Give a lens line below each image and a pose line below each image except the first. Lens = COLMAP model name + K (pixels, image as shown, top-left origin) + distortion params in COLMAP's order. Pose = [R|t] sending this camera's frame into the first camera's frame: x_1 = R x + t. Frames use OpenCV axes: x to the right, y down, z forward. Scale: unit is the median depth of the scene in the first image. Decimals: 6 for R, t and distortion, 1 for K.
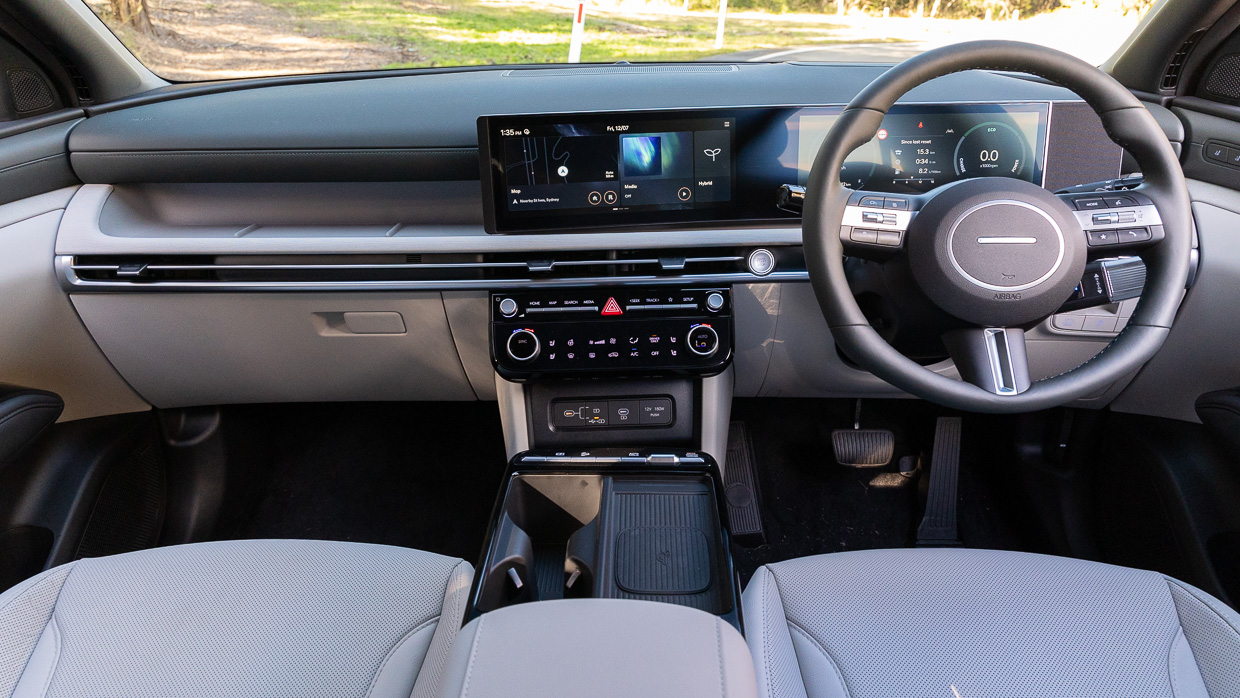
lens RADIAL K [[904.9, 0, 631.4], [0, 904.9, 326.2], [0, 0, 1]] dist [0.010007, -0.002897]
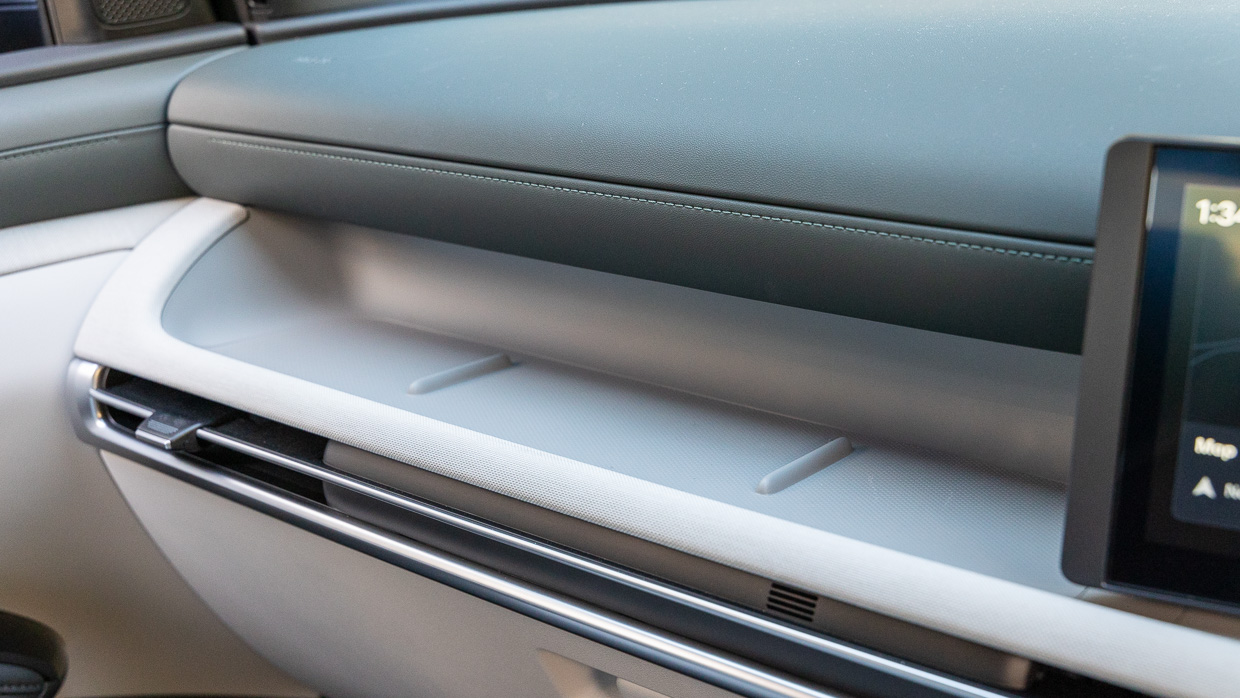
lens RADIAL K [[1561.0, 0, 620.0], [0, 1561.0, 349.5], [0, 0, 1]] dist [-0.004431, 0.000000]
pose [[0.777085, 0.182446, -0.602372, -0.002841], [-0.221835, 0.975041, 0.009143, -0.141991], [0.589006, 0.126523, 0.798163, 0.557653]]
